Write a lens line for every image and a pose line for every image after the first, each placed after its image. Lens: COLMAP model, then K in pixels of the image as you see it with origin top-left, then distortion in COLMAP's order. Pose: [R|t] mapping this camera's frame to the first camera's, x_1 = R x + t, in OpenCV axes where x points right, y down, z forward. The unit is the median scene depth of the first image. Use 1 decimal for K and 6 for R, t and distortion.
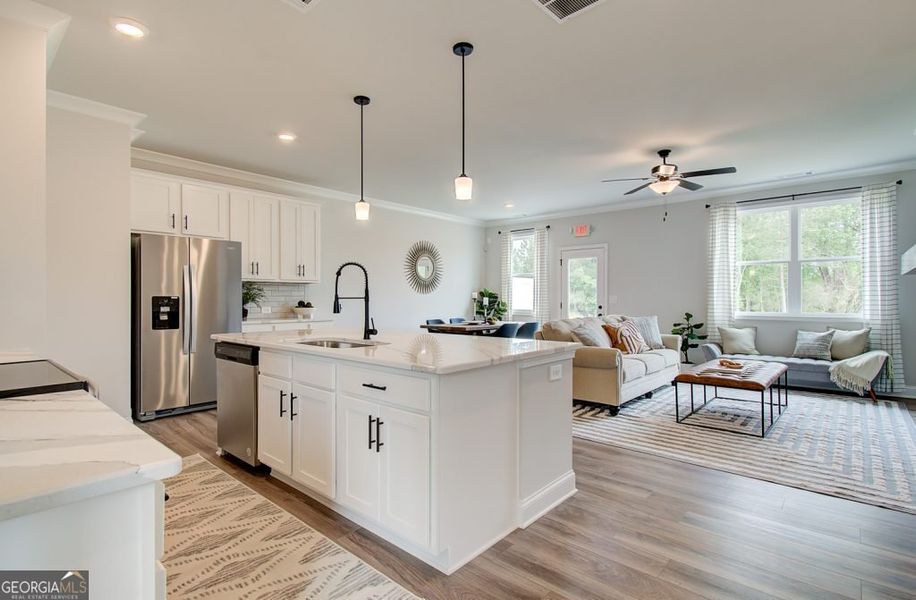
lens RADIAL K [[439.3, 0, 455.6], [0, 439.3, 299.6], [0, 0, 1]] dist [-0.006466, -0.000566]
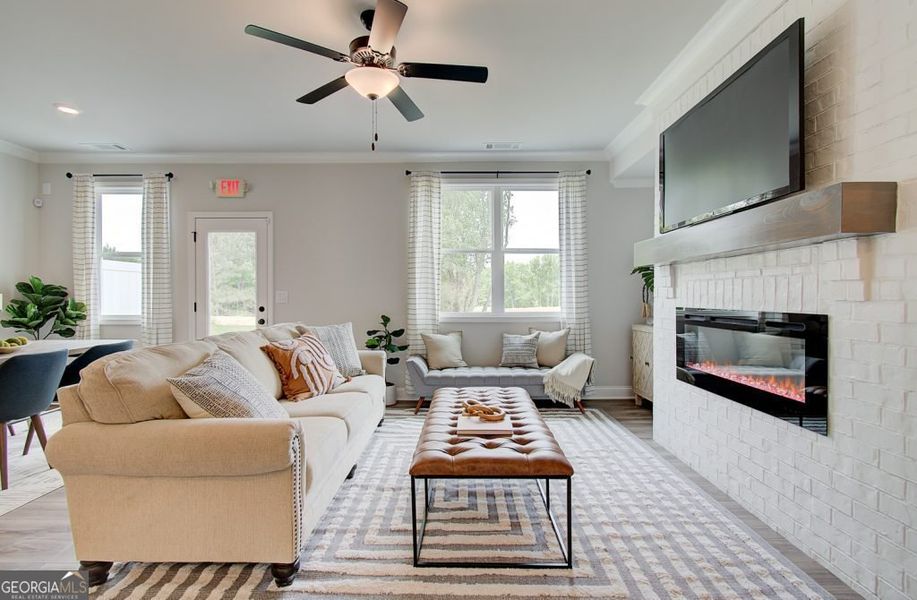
lens RADIAL K [[432.5, 0, 451.6], [0, 432.5, 301.1], [0, 0, 1]] dist [0.001932, 0.000969]
pose [[0.758591, -0.009448, 0.651499, 0.169877], [0.002638, 0.999931, 0.011430, -0.001851], [-0.651562, -0.006952, 0.758564, 0.446995]]
